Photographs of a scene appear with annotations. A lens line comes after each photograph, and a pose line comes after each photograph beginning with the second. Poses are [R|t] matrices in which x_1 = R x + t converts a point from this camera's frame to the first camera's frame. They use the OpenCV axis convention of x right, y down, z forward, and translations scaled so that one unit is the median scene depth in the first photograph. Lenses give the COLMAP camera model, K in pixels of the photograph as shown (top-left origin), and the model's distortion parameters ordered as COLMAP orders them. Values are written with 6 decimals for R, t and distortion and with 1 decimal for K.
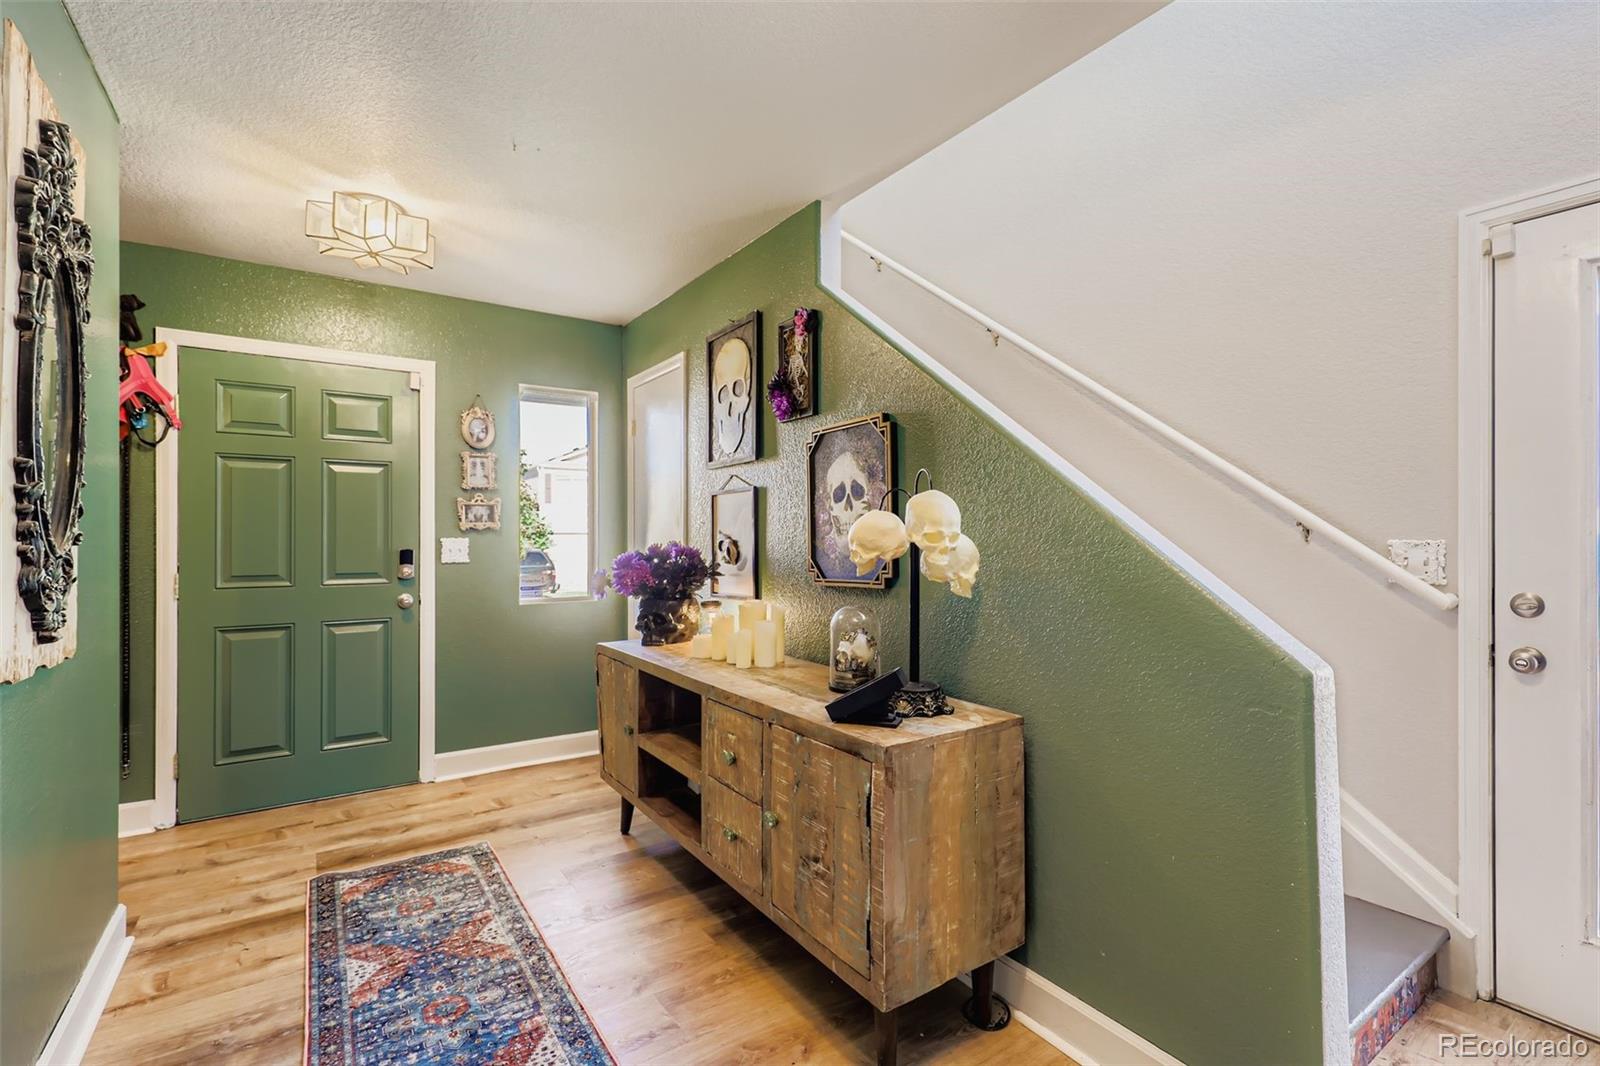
lens RADIAL K [[727.2, 0, 796.3], [0, 727.2, 527.6], [0, 0, 1]] dist [0.005751, -0.002335]
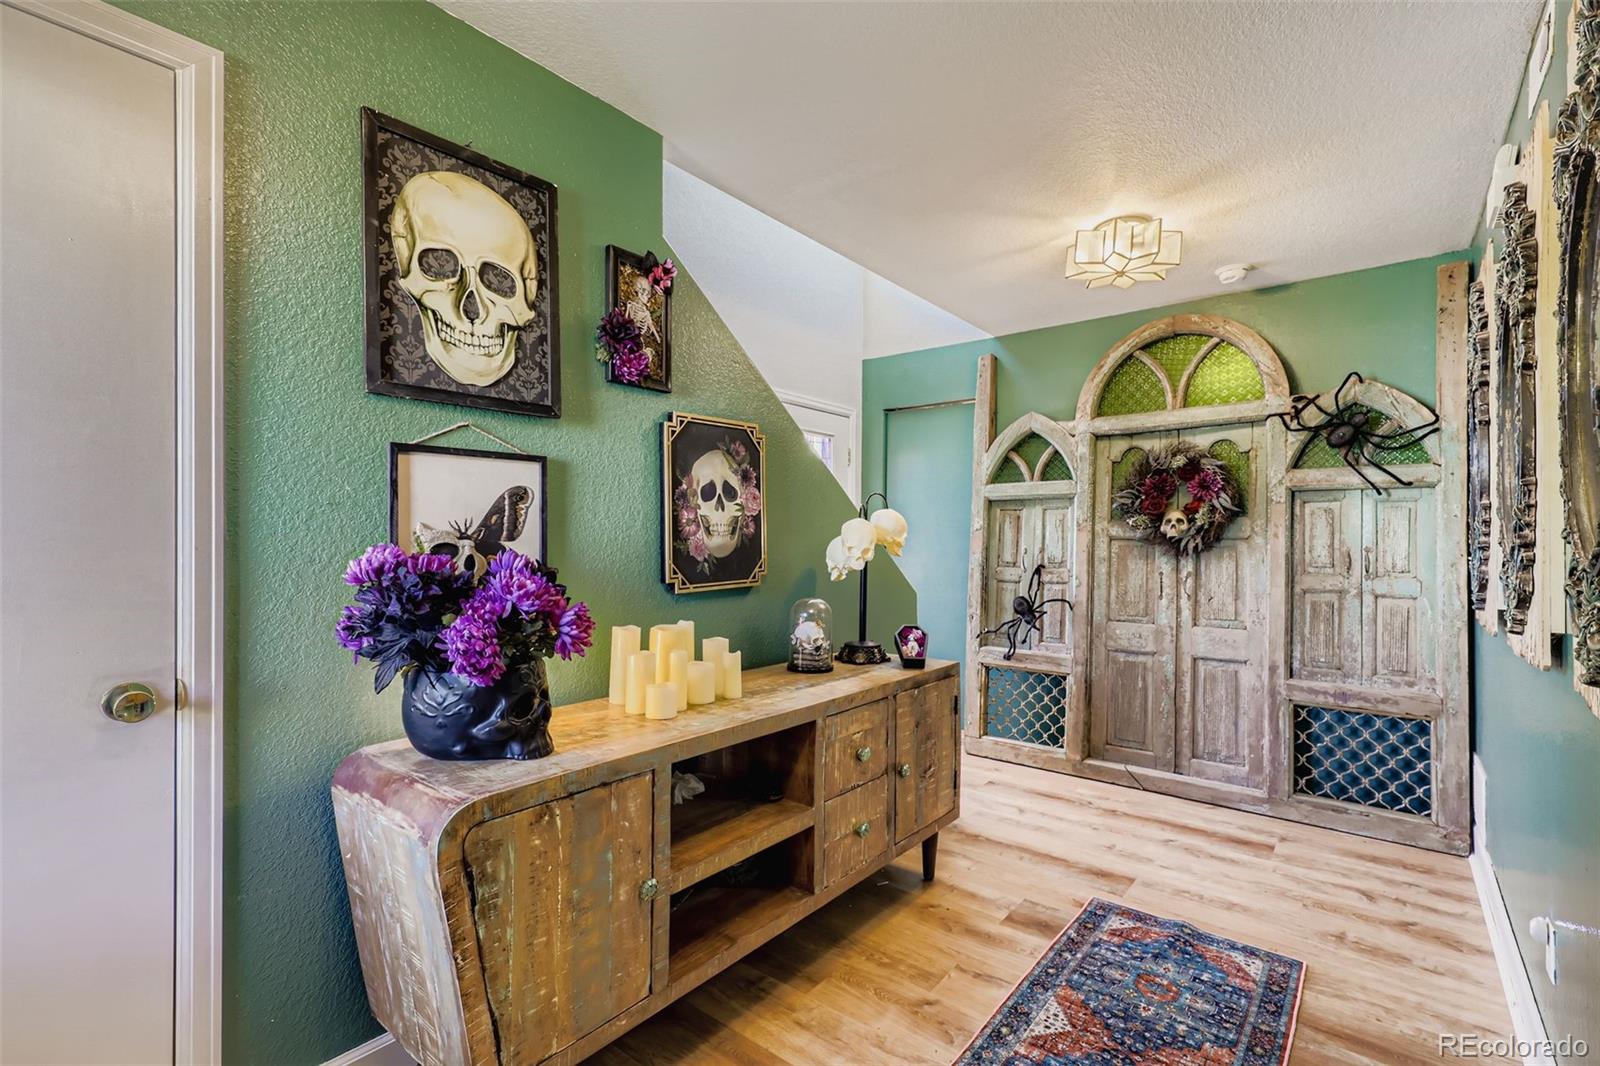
lens RADIAL K [[727.2, 0, 799.9], [0, 727.2, 541.9], [0, 0, 1]] dist [0.005751, -0.002335]
pose [[-0.290766, -0.001496, 0.956793, -0.882002], [-0.010243, 0.999946, -0.001549, 0.018294], [-0.956739, -0.010251, -0.290765, 1.174034]]
